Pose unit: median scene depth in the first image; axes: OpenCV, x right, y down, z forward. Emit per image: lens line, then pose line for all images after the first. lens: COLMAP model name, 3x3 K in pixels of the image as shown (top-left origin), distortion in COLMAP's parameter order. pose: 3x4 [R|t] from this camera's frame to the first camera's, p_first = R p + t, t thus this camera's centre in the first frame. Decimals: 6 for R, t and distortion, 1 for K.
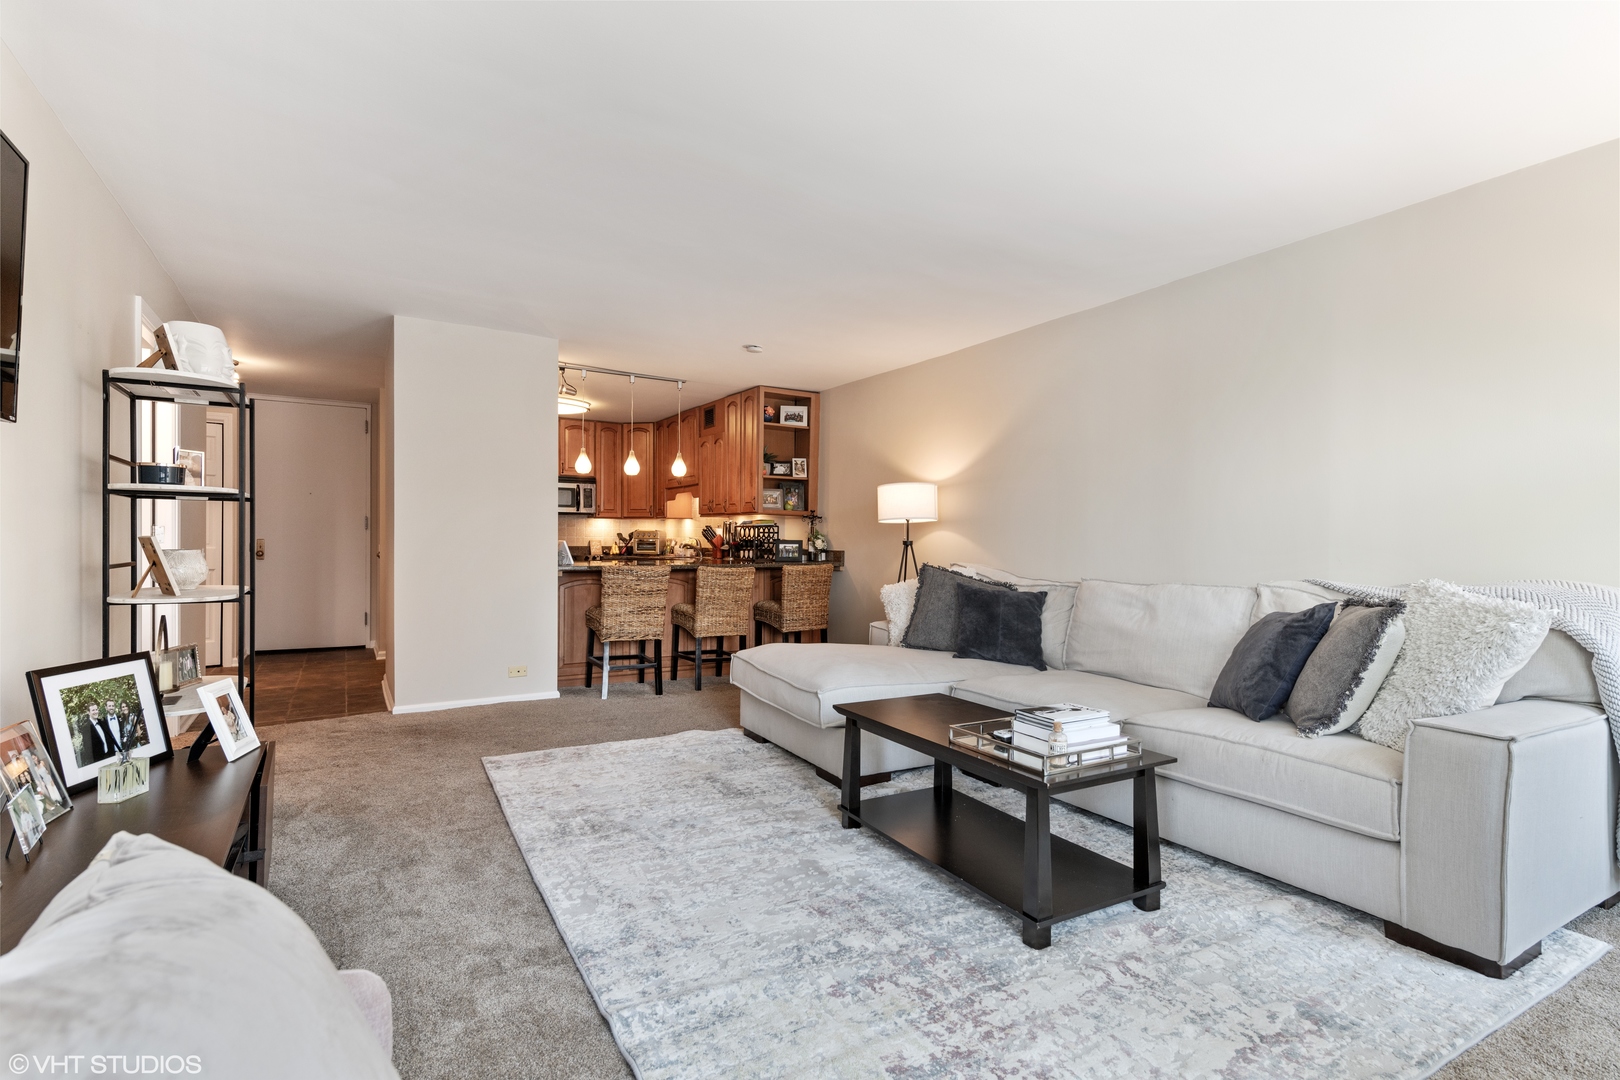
lens RADIAL K [[763.6, 0, 810.0], [0, 763.6, 540.0], [0, 0, 1]] dist [0.015706, 0.000056]
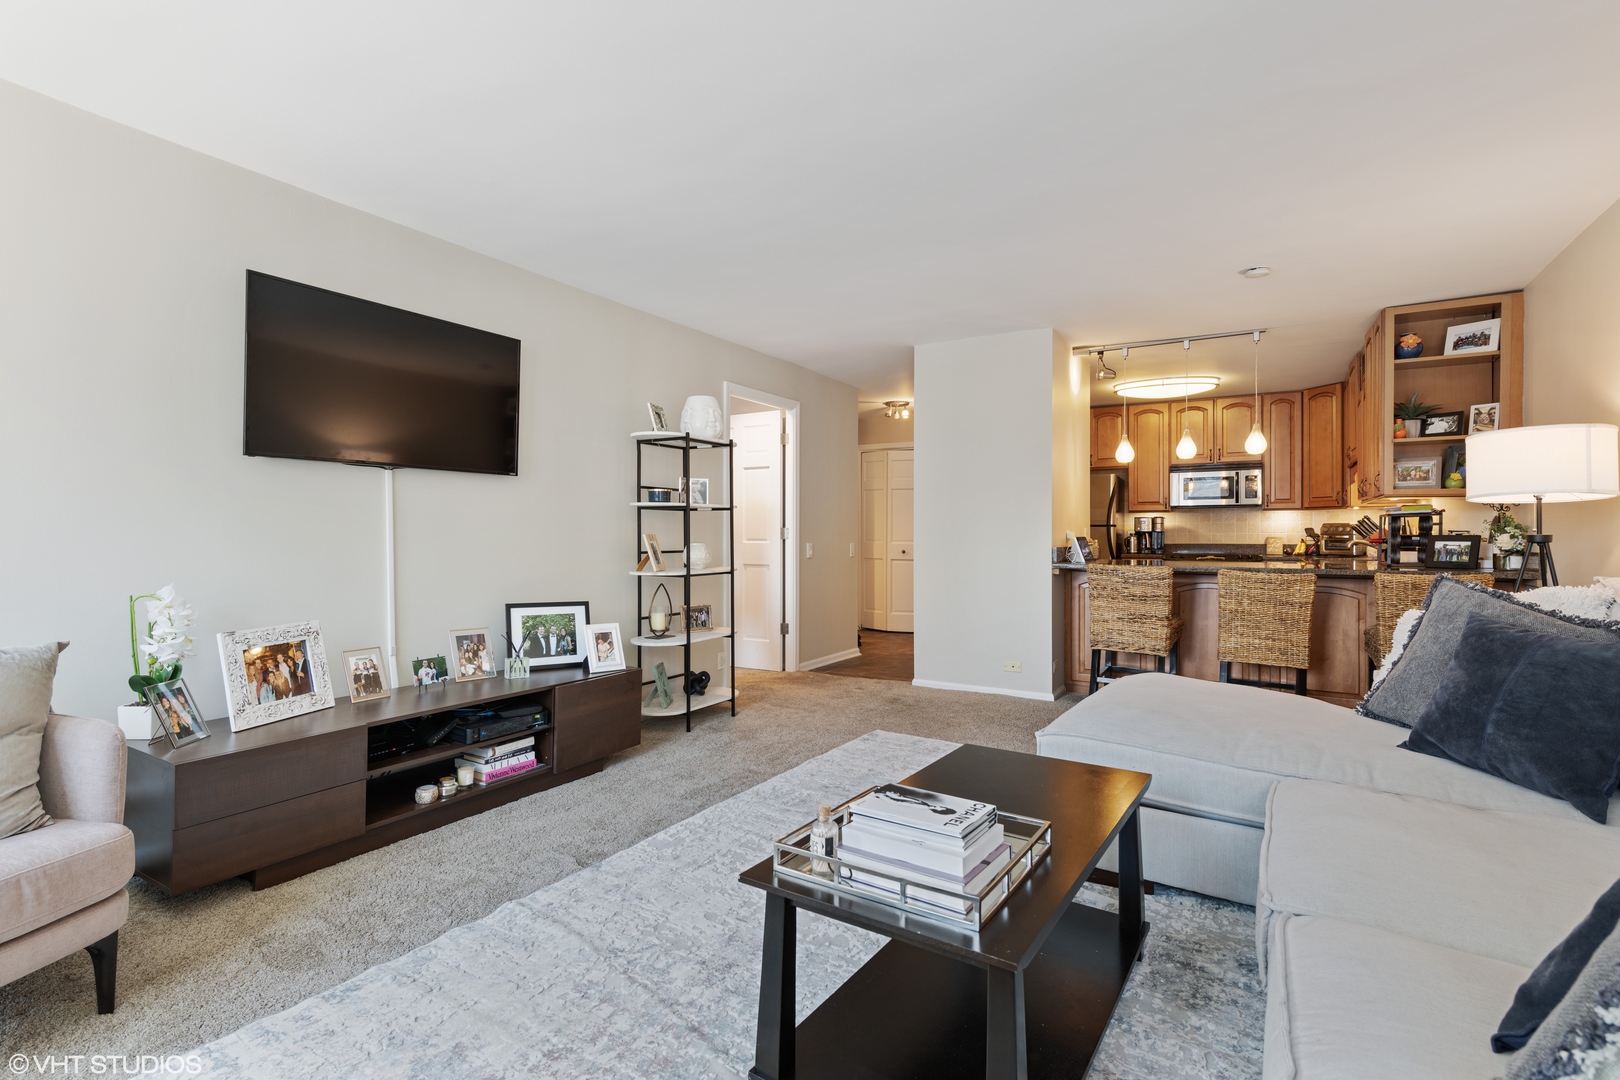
lens RADIAL K [[763.6, 0, 810.0], [0, 763.6, 540.0], [0, 0, 1]] dist [0.015706, 0.000056]
pose [[0.465873, 0.000365, -0.884851, 0.369659], [0.001385, 0.999998, 0.001142, 0.003220], [0.884850, -0.001757, 0.465872, 0.280151]]
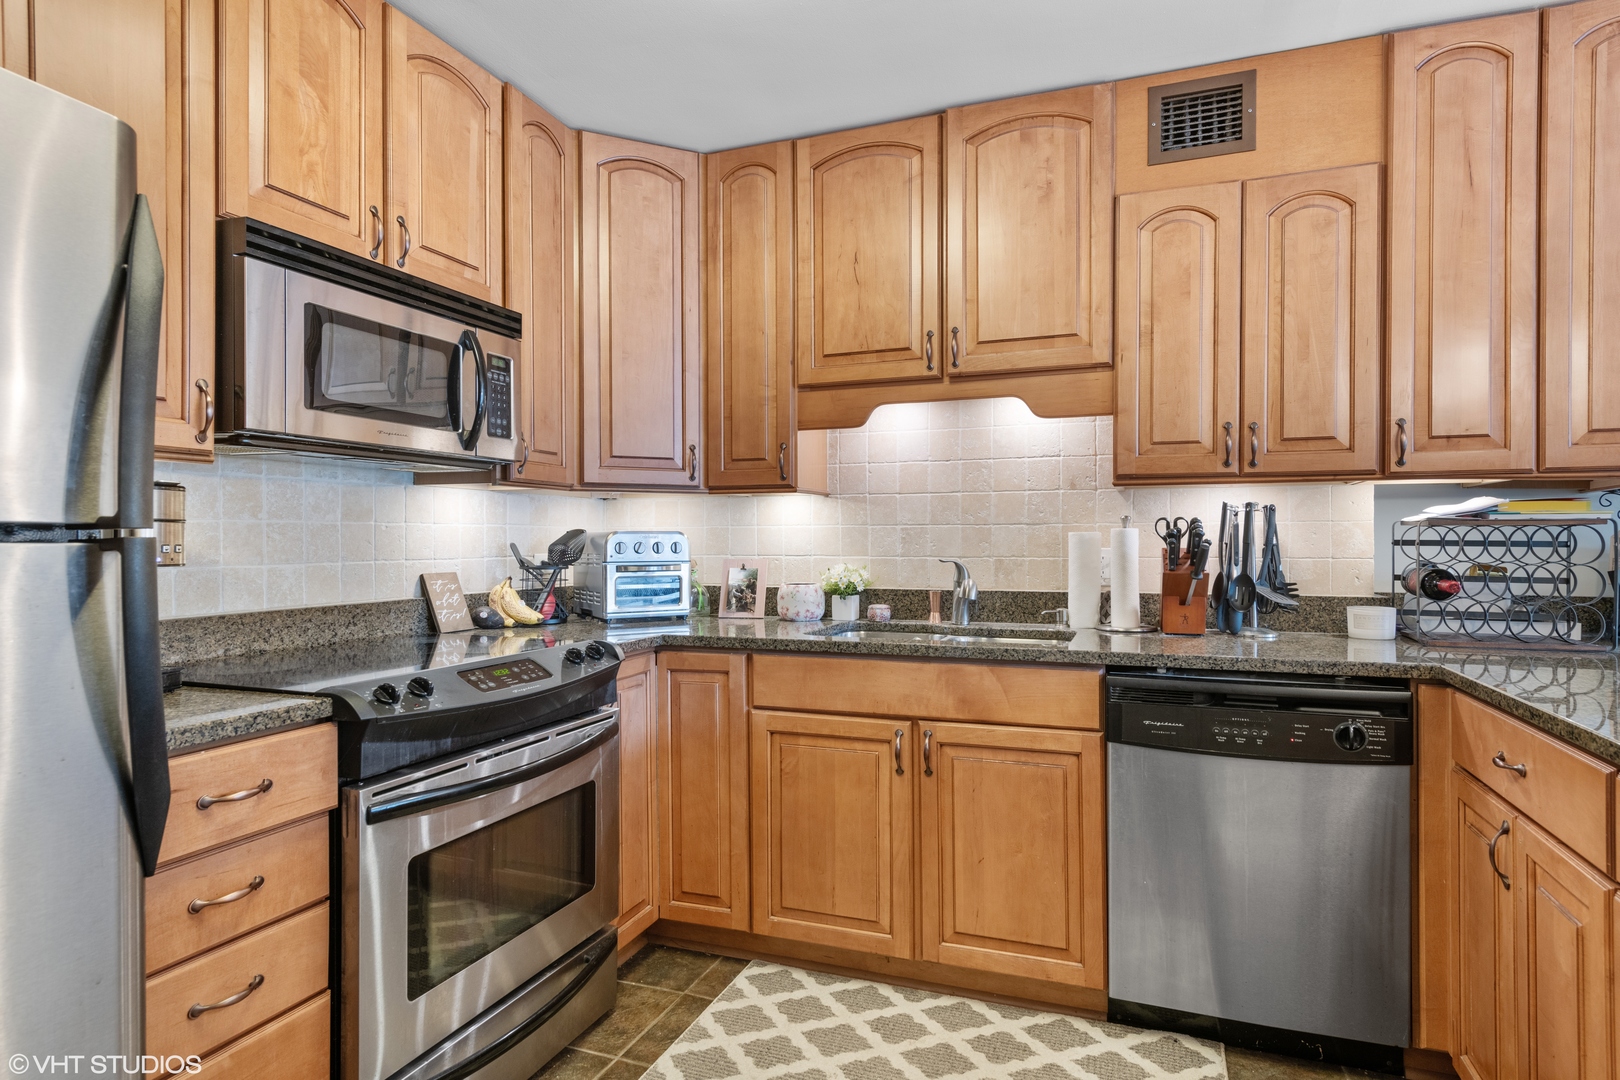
lens RADIAL K [[893.7, 0, 810.0], [0, 893.7, 540.0], [0, 0, 1]] dist [0.002871, -0.008300]
pose [[0.778725, -0.008667, 0.627306, -0.620795], [0.006587, 0.999962, 0.005638, -0.019043], [-0.627331, -0.000259, 0.778753, 1.162509]]
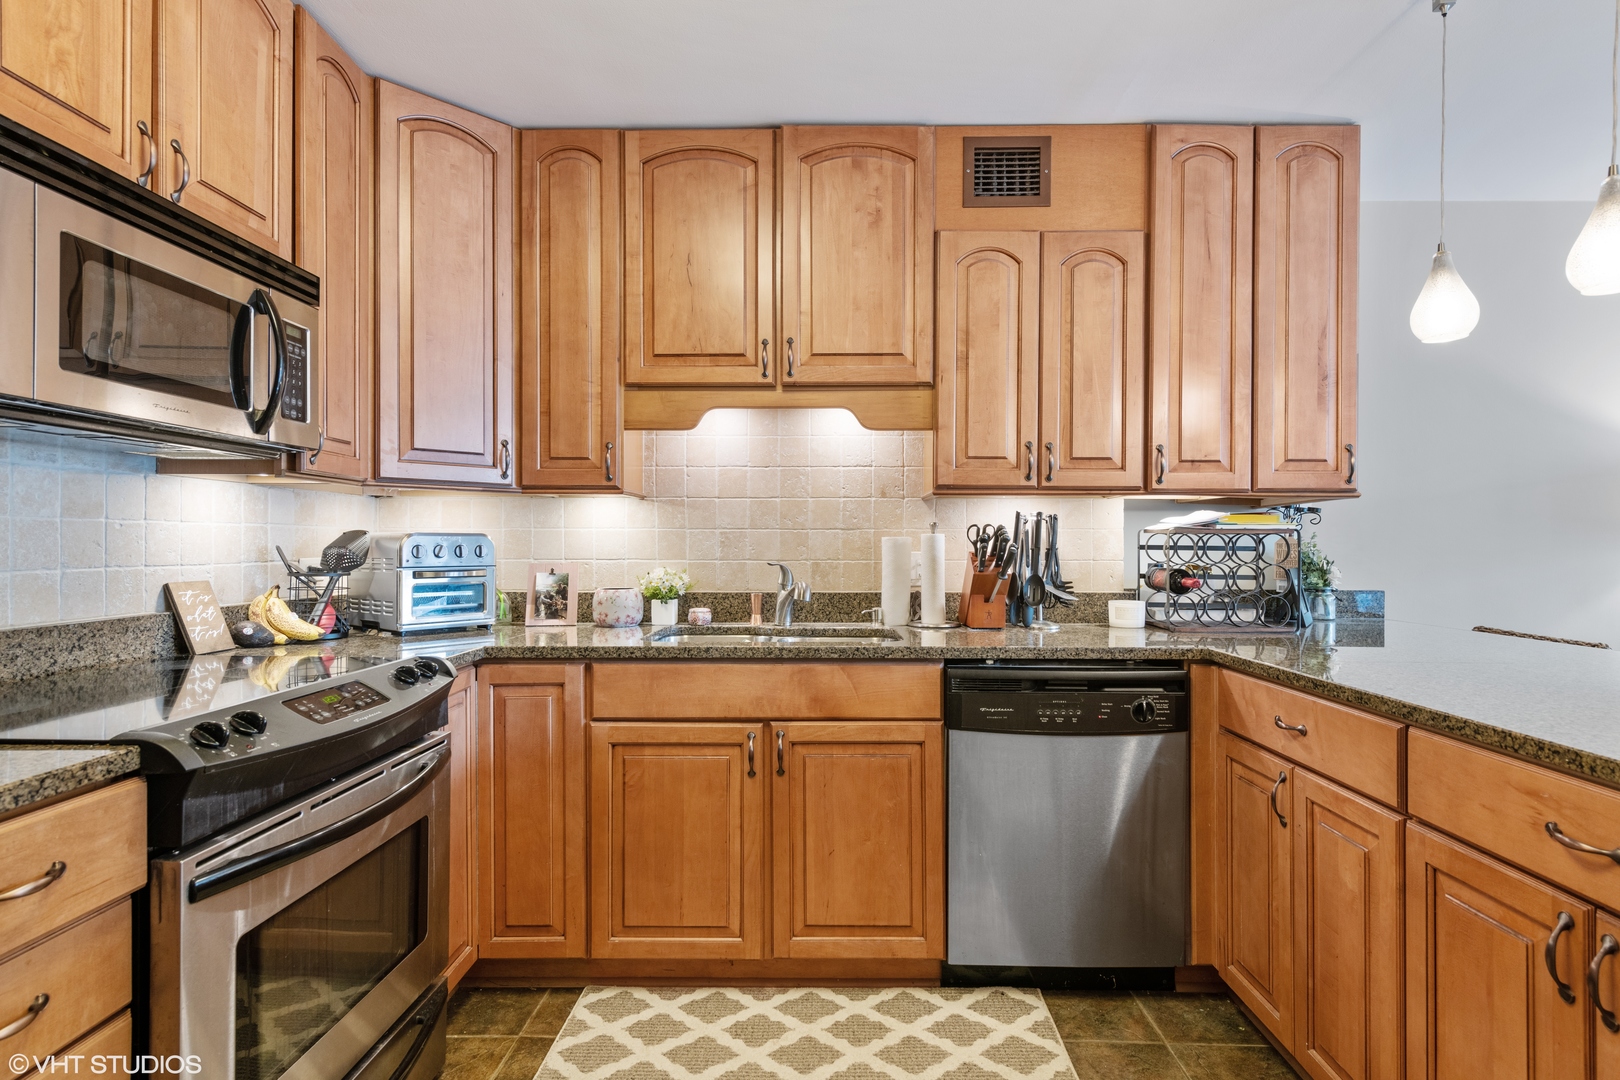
lens RADIAL K [[854.8, 0, 810.0], [0, 854.8, 540.0], [0, 0, 1]] dist [0.000566, -0.000594]
pose [[0.514237, -0.002631, 0.857644, -0.658970], [0.000669, 0.999996, 0.002667, -0.019165], [-0.857648, -0.000798, 0.514236, 1.234417]]
